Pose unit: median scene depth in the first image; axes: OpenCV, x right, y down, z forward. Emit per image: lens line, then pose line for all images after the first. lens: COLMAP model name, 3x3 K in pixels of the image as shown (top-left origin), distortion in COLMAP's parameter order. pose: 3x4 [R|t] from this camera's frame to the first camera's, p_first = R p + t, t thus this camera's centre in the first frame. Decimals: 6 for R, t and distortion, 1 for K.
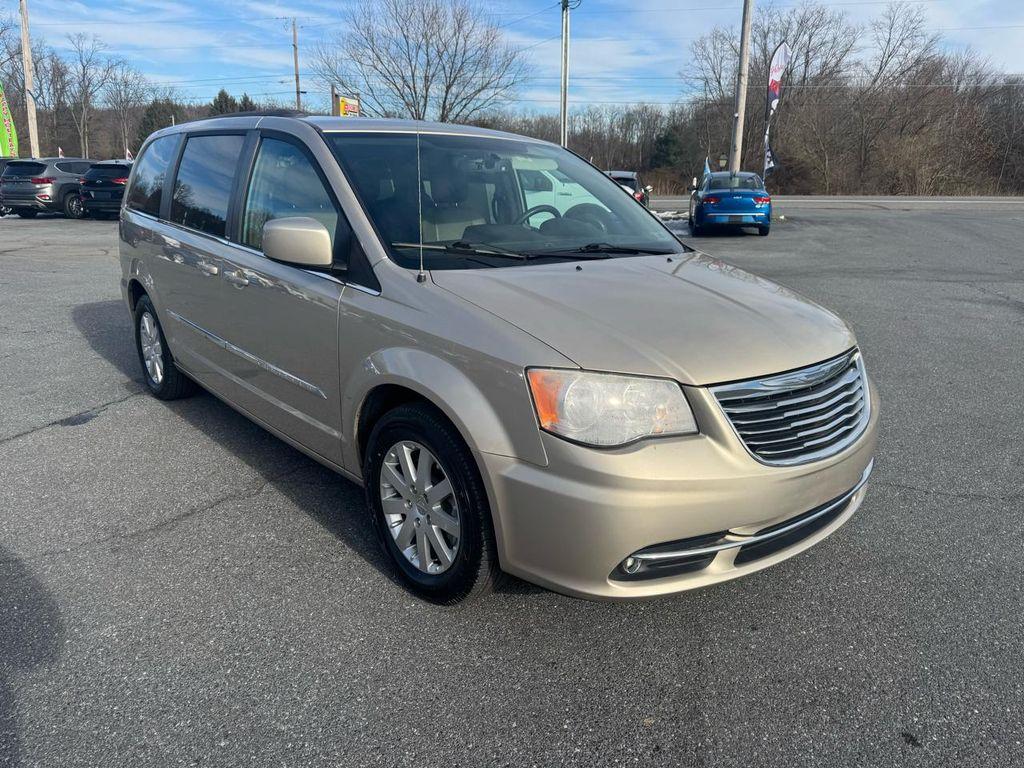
lens RADIAL K [[717.0, 0, 518.8], [0, 717.0, 380.3], [0, 0, 1]] dist [0.039029, -0.045553]
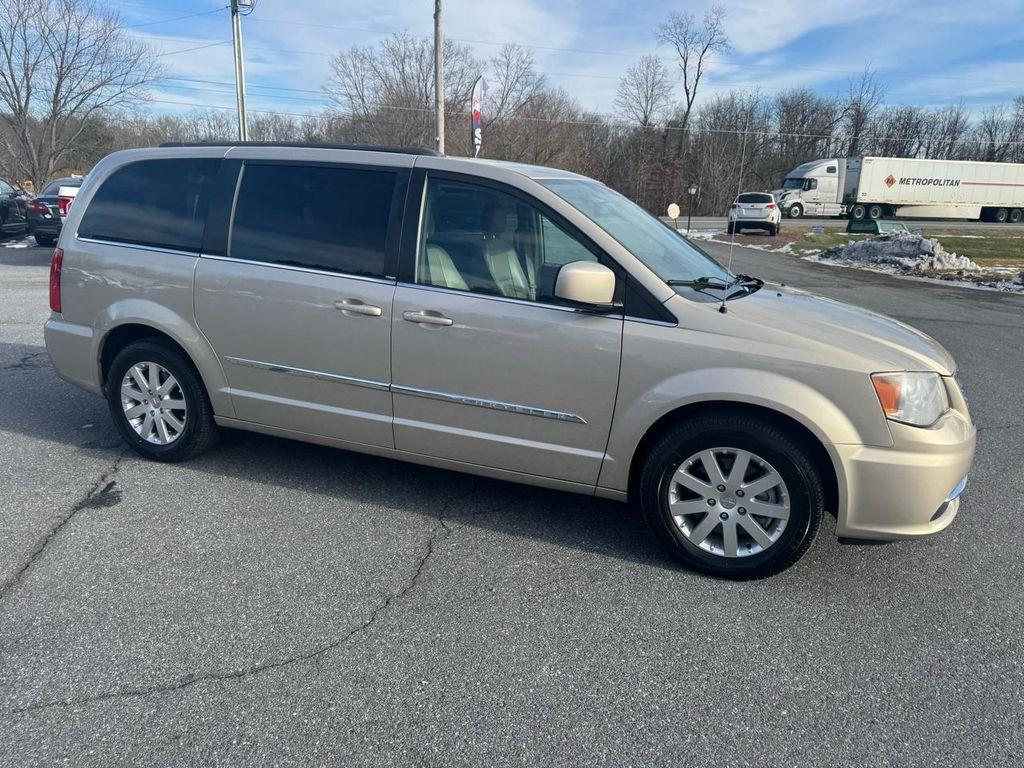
lens RADIAL K [[715.3, 0, 518.2], [0, 715.3, 371.0], [0, 0, 1]] dist [0.045636, -0.054089]
pose [[0.884175, -0.088959, 0.458608, -0.713986], [0.101412, 0.994841, -0.002540, -0.051816], [-0.456016, 0.048754, 0.888635, 0.069497]]
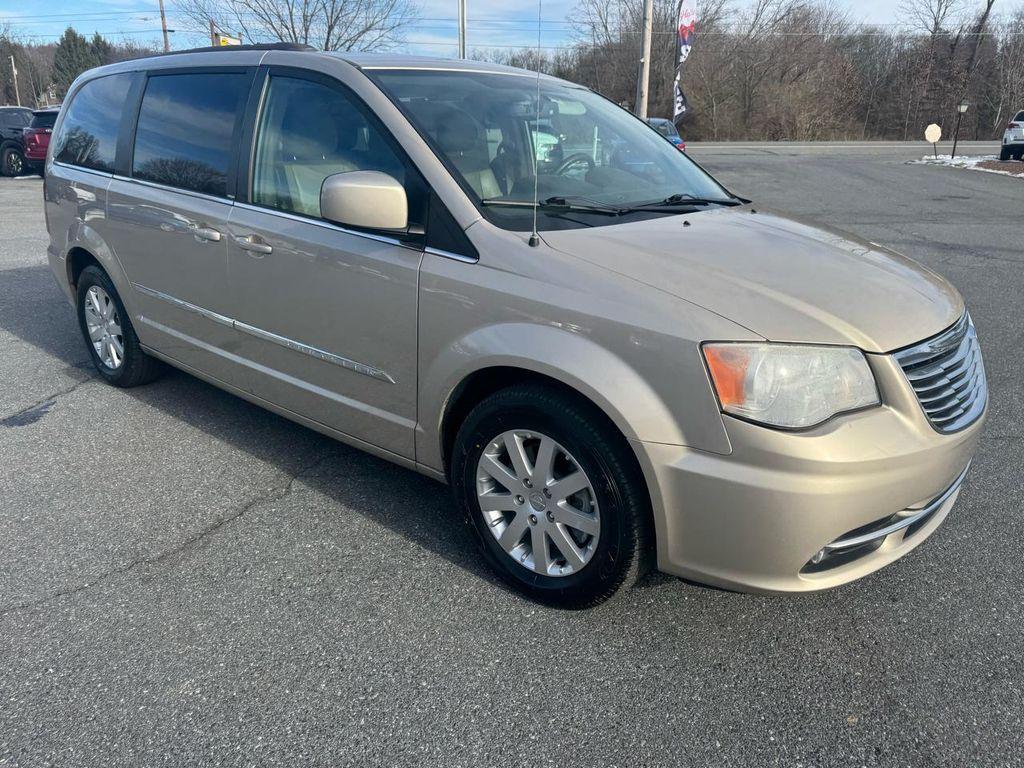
lens RADIAL K [[717.7, 0, 528.4], [0, 717.7, 369.6], [0, 0, 1]] dist [0.025137, -0.025156]
pose [[0.986605, -0.056550, 0.153014, -0.201323], [0.048324, 0.997206, 0.056956, -0.027396], [-0.155807, -0.048799, 0.986581, 0.104146]]
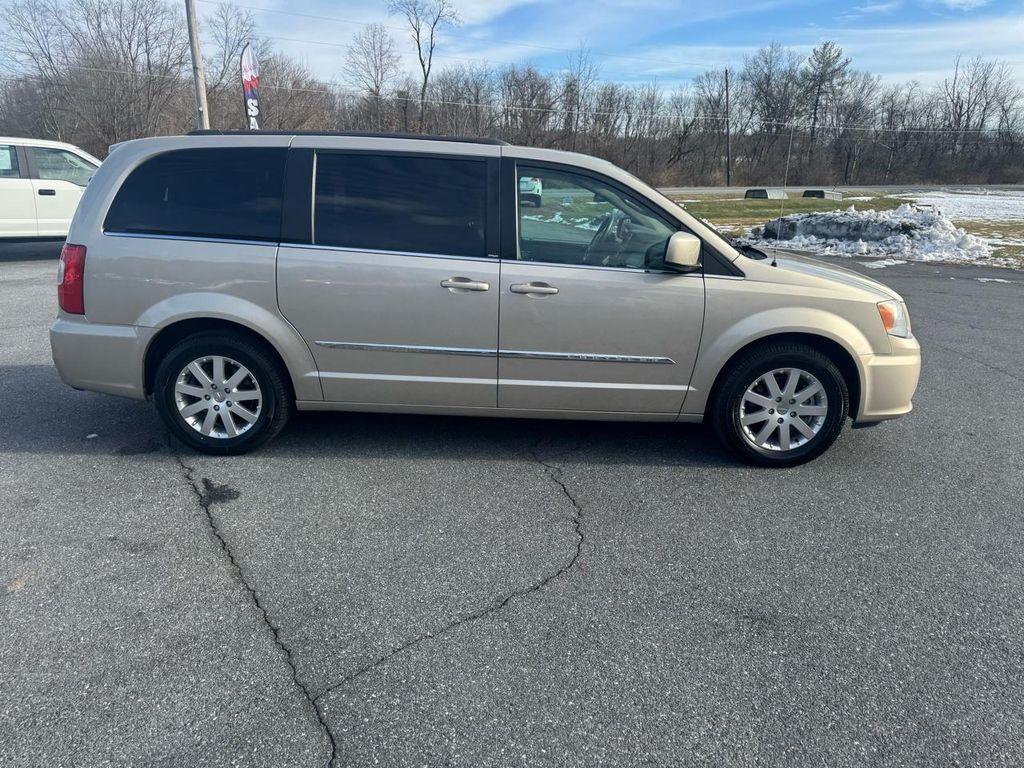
lens RADIAL K [[717.5, 0, 511.4], [0, 717.5, 373.3], [0, 0, 1]] dist [0.041667, -0.040145]
pose [[0.669272, -0.193922, 0.717265, -1.220985], [0.191368, 0.977762, 0.085788, -0.110919], [-0.717951, 0.079846, 0.691499, 0.241815]]
